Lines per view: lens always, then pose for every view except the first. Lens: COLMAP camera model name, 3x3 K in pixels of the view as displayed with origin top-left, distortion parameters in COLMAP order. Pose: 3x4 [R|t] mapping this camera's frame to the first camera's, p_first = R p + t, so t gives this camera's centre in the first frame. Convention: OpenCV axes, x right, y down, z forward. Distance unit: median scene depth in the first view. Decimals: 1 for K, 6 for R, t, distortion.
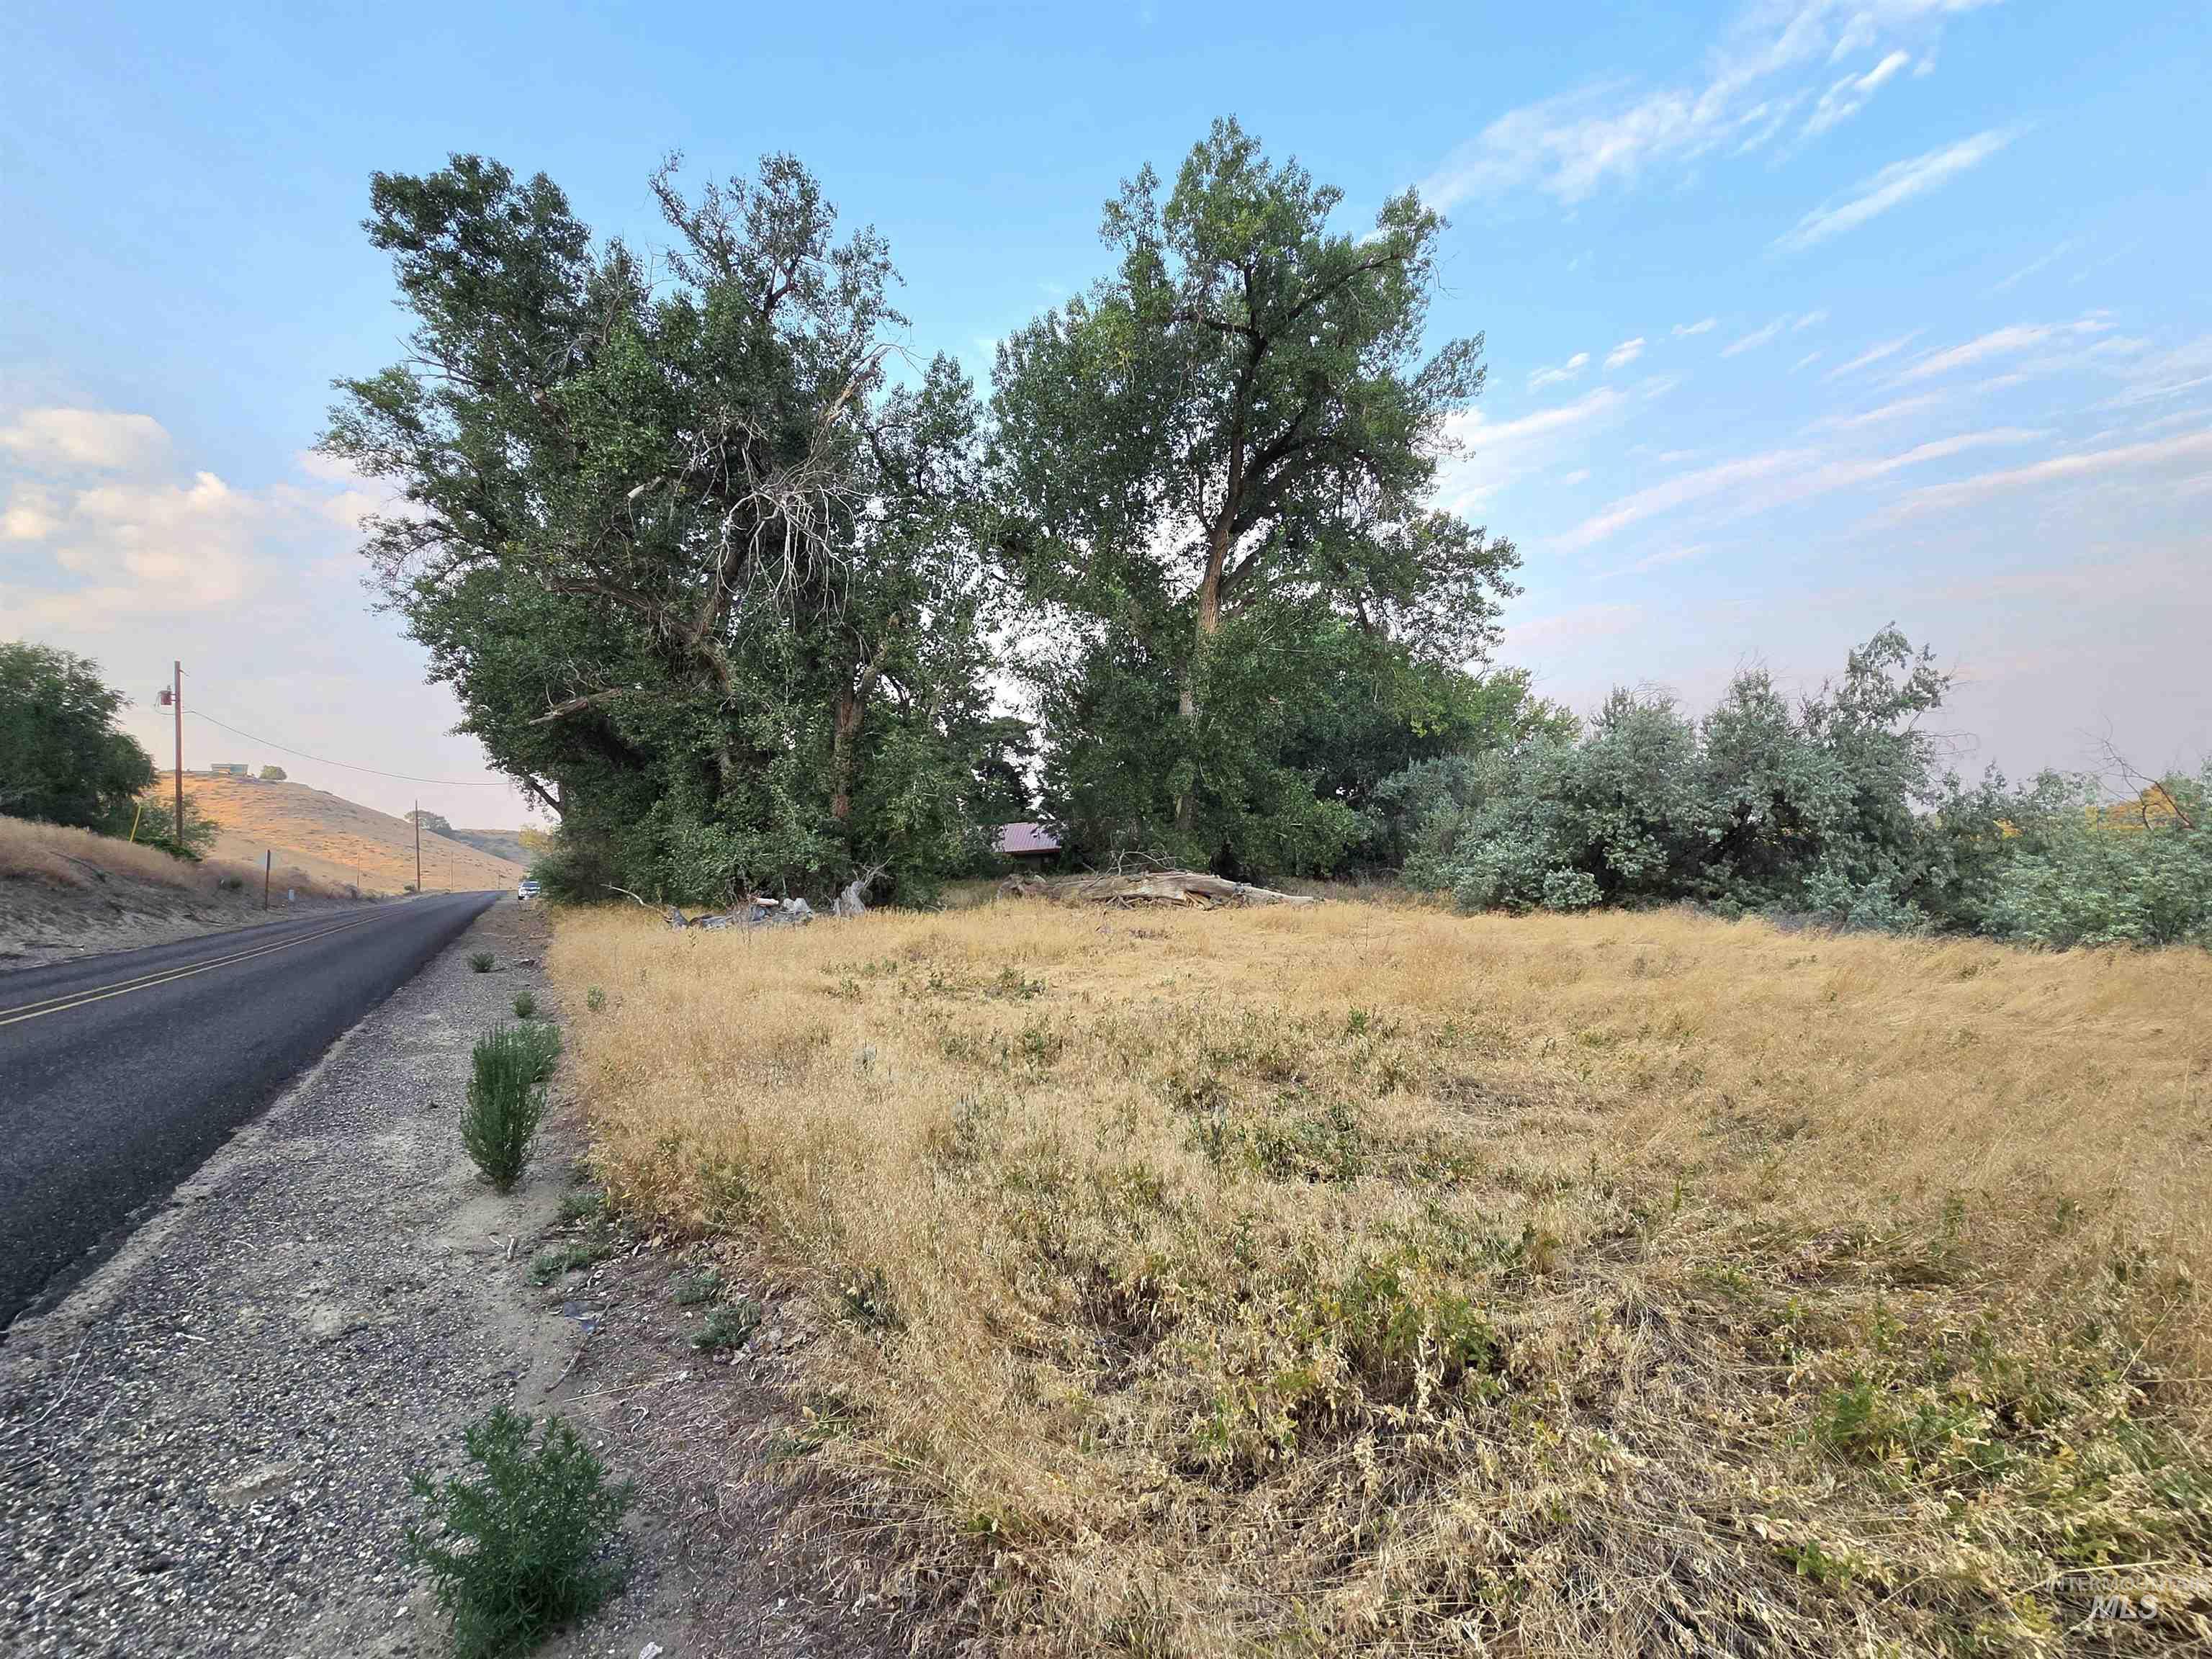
lens RADIAL K [[899.6, 0, 1095.0], [0, 899.6, 836.2], [0, 0, 1]] dist [0.004165, 0.001157]
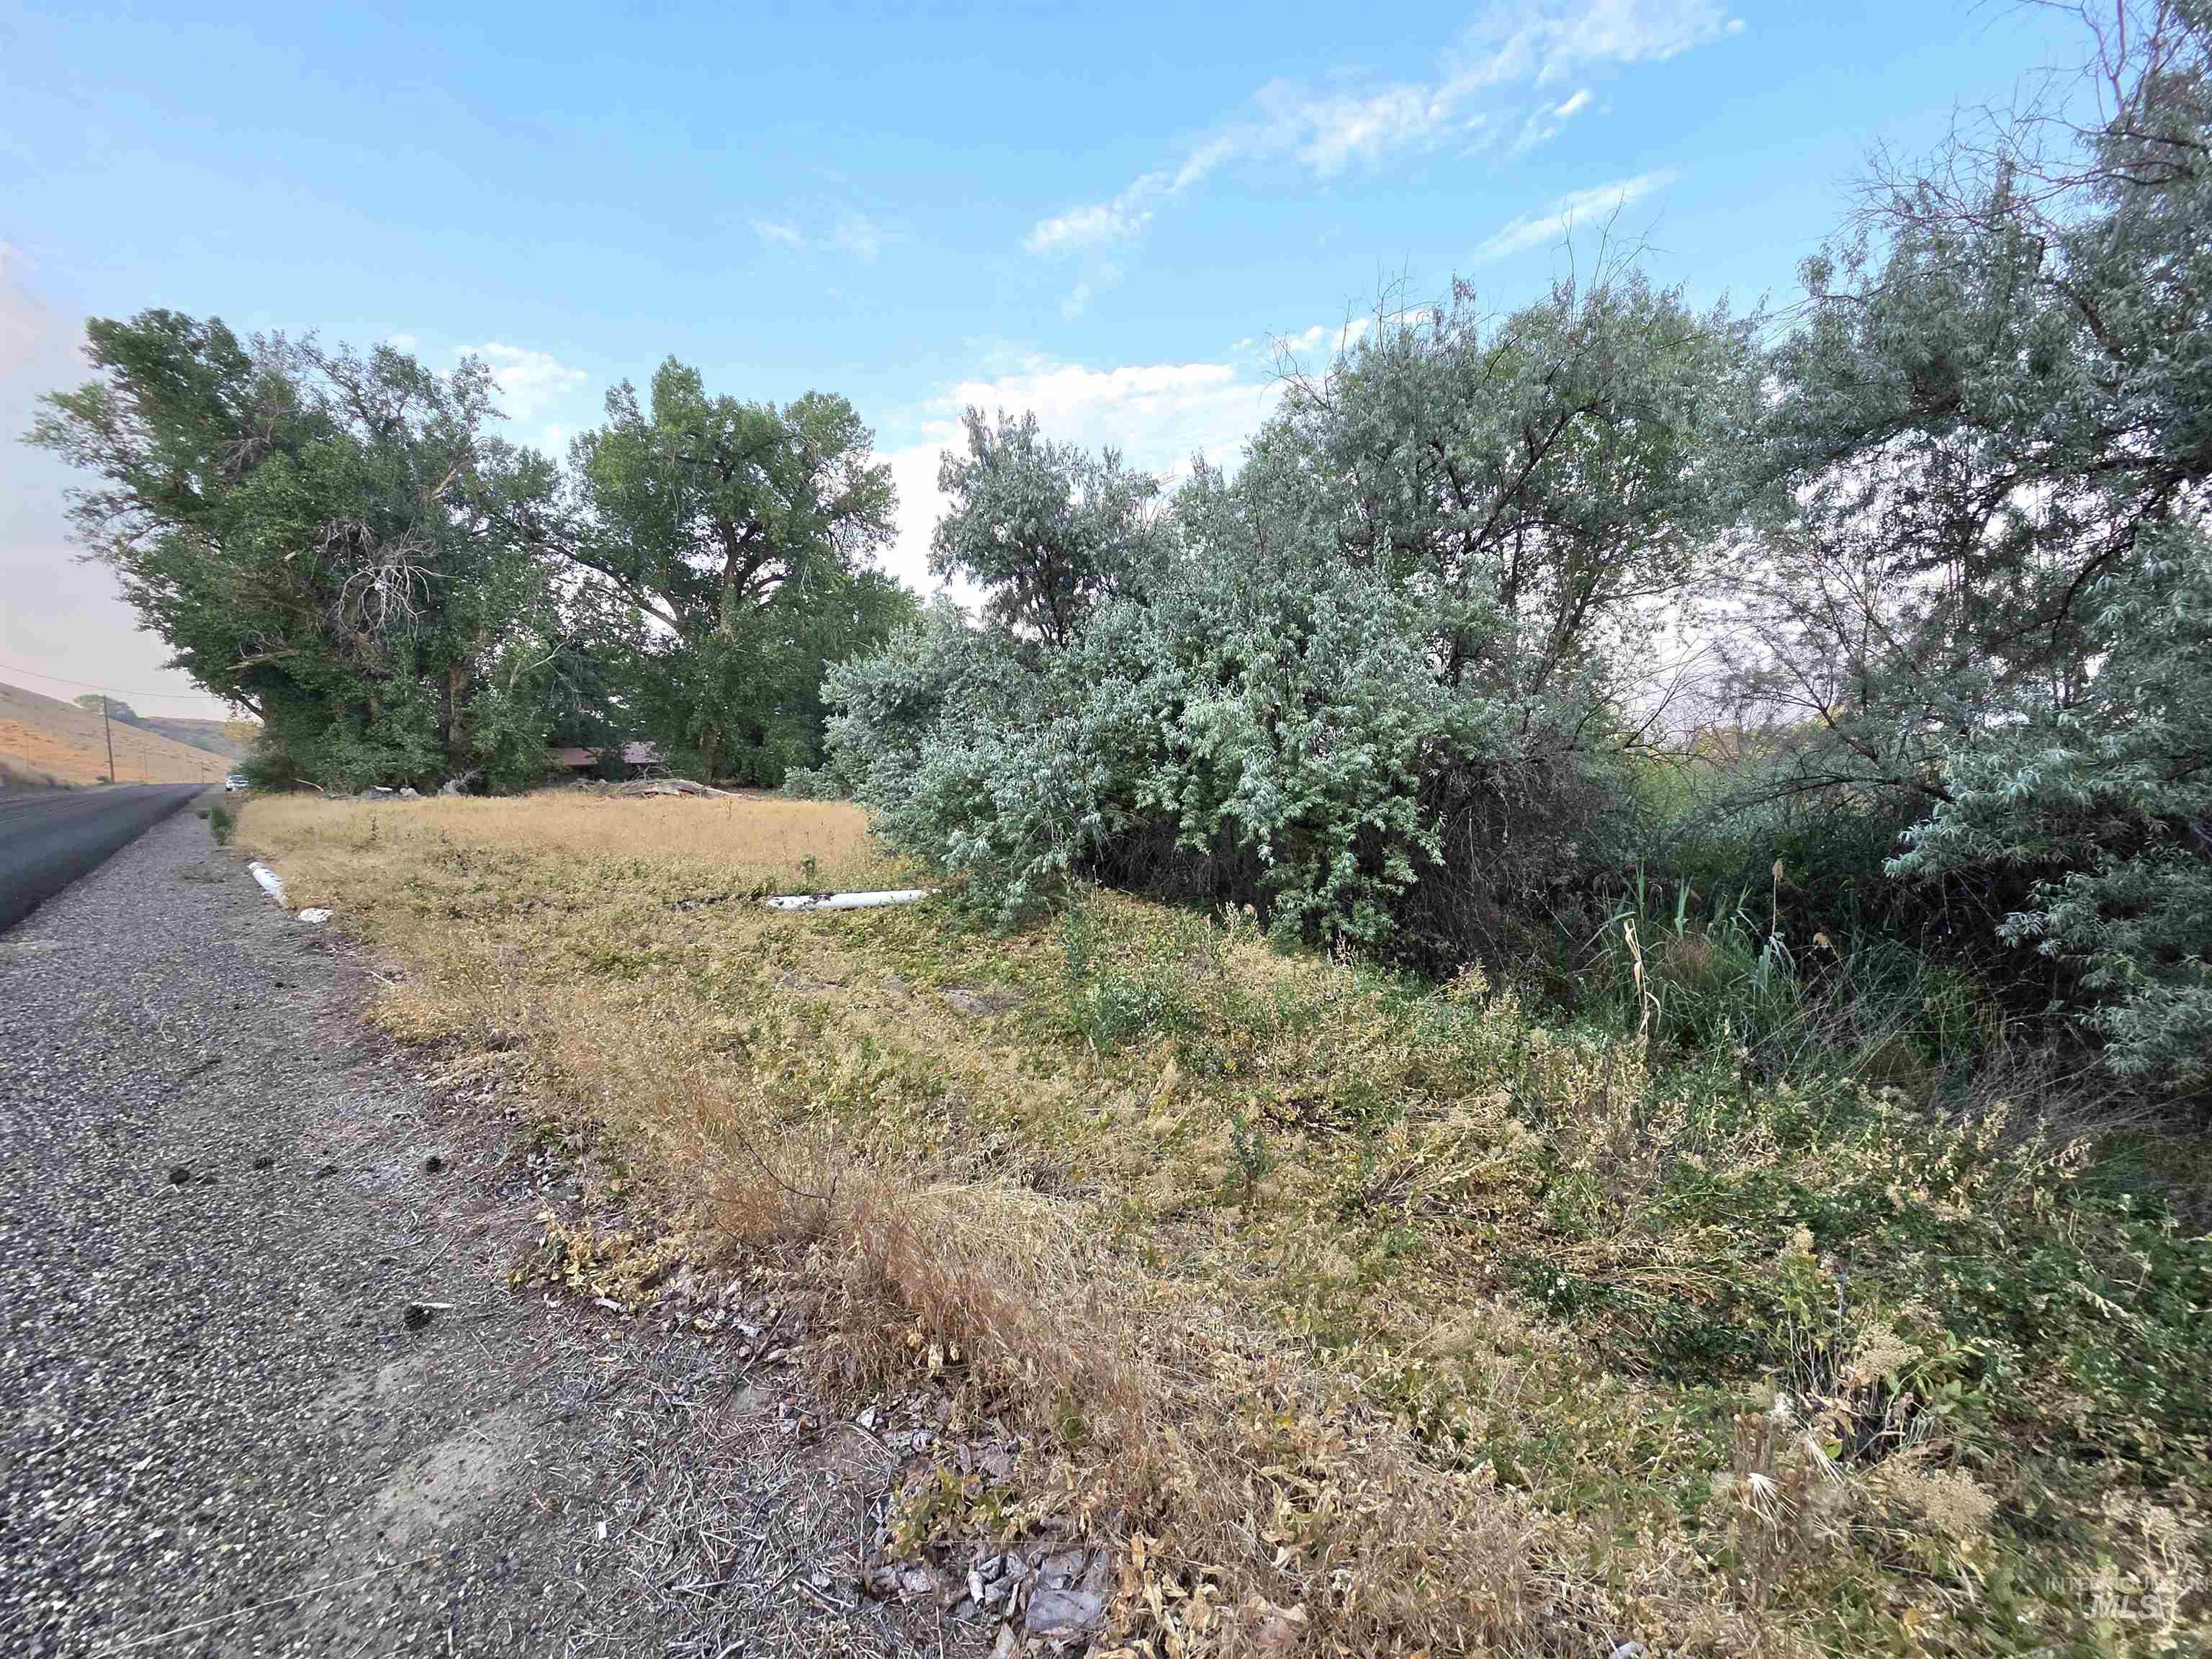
lens RADIAL K [[902.1, 0, 1117.4], [0, 902.1, 827.7], [0, 0, 1]] dist [0.009672, -0.001087]
pose [[0.978422, 0.010466, 0.206349, 0.426202], [-0.029500, 0.995560, 0.089384, -0.035539], [-0.204498, -0.093543, 0.974387, -0.670231]]
